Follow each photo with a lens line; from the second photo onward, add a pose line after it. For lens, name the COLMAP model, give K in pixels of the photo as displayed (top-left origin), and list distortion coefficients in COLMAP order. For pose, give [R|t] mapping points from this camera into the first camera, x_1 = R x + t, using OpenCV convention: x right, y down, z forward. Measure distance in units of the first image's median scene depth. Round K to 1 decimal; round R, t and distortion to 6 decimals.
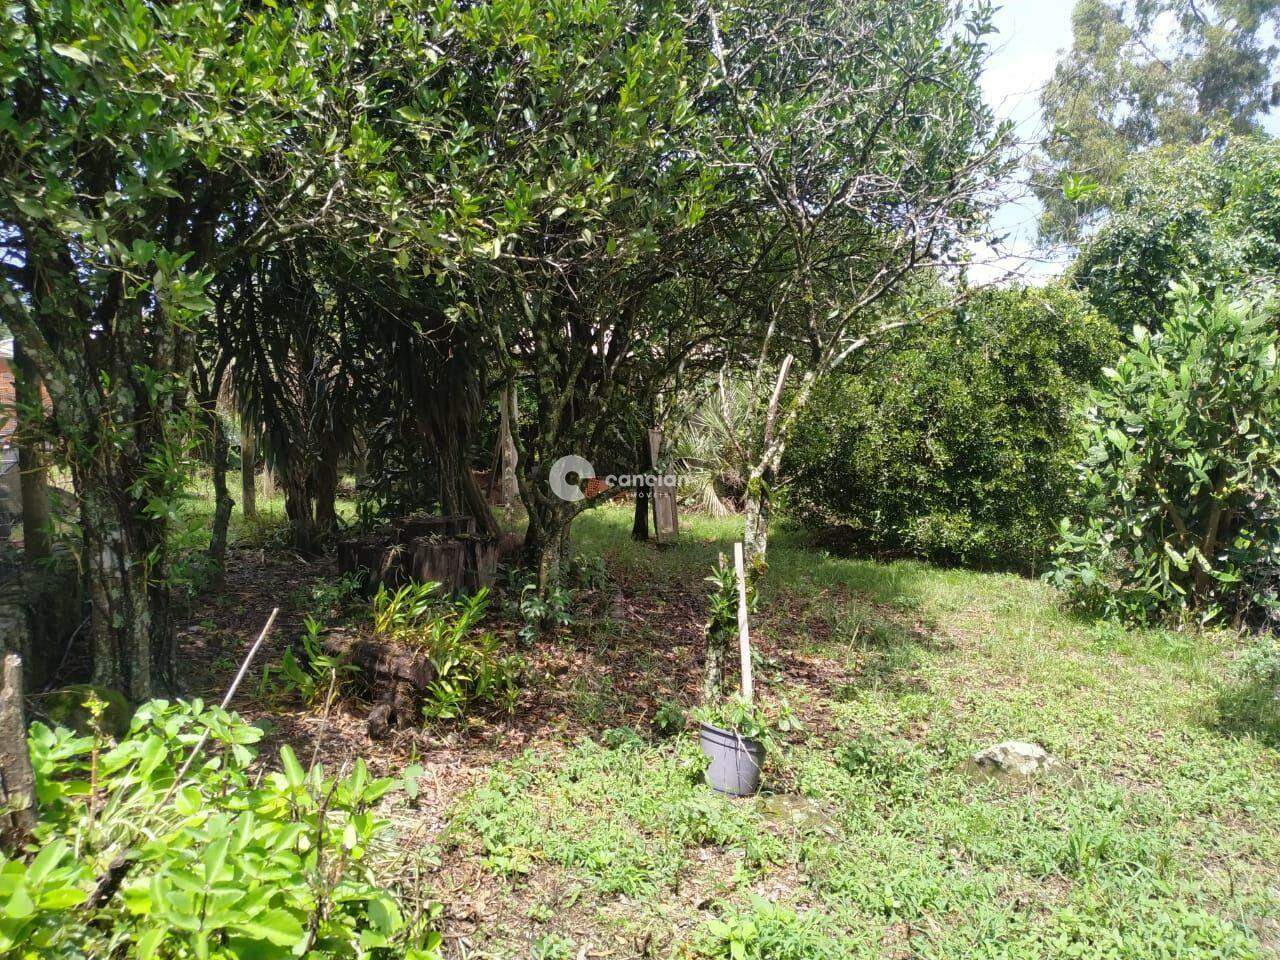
lens RADIAL K [[908.0, 0, 641.4], [0, 908.0, 486.5], [0, 0, 1]] dist [0.002348, -0.018425]
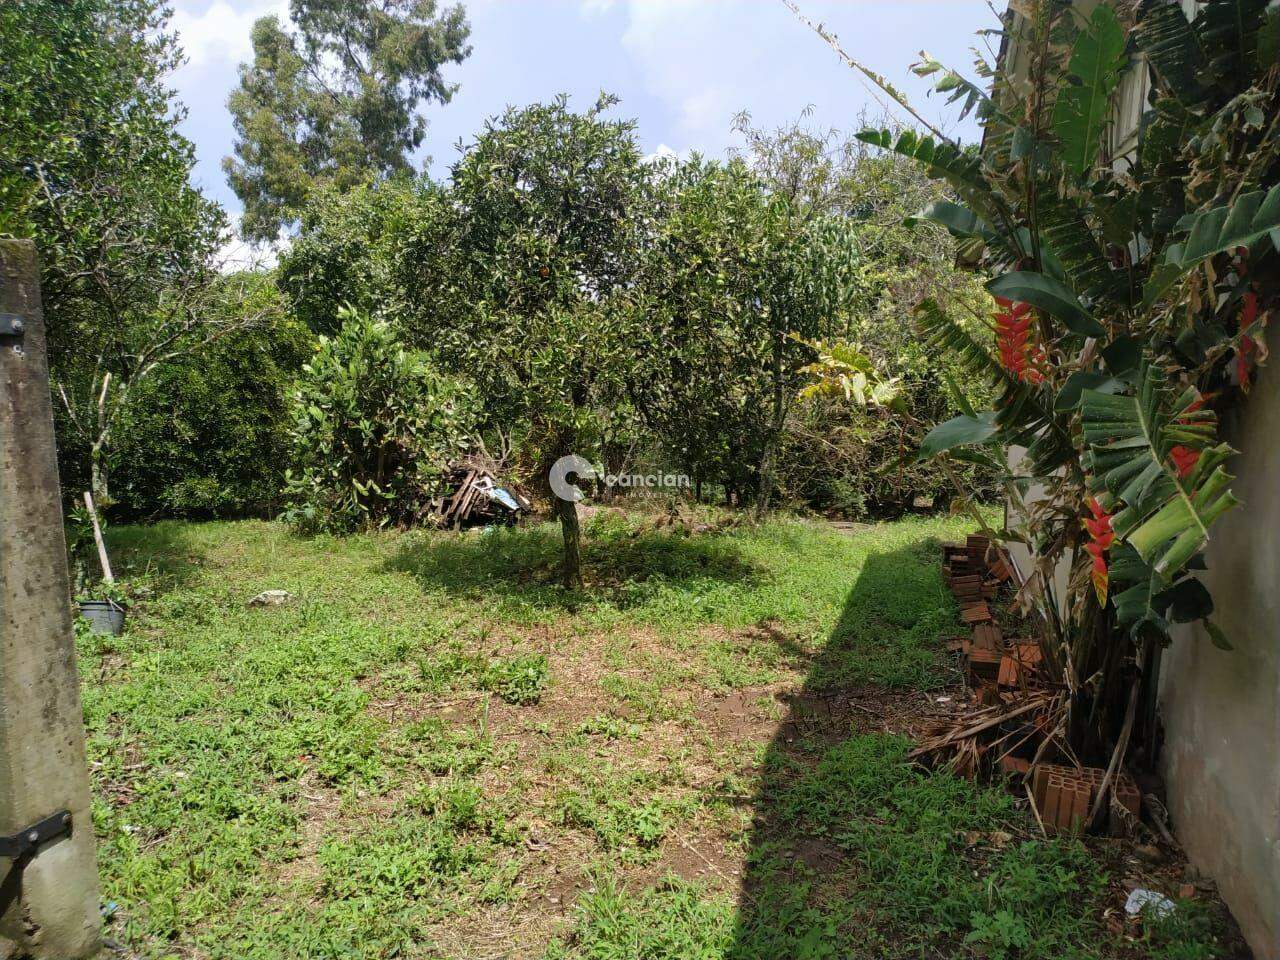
lens RADIAL K [[908.0, 0, 641.4], [0, 908.0, 486.5], [0, 0, 1]] dist [0.002348, -0.018425]
pose [[0.690093, -0.105000, 0.716064, -0.176204], [0.085144, 0.994327, 0.063746, 0.016699], [-0.718695, 0.016978, 0.695118, -0.393879]]
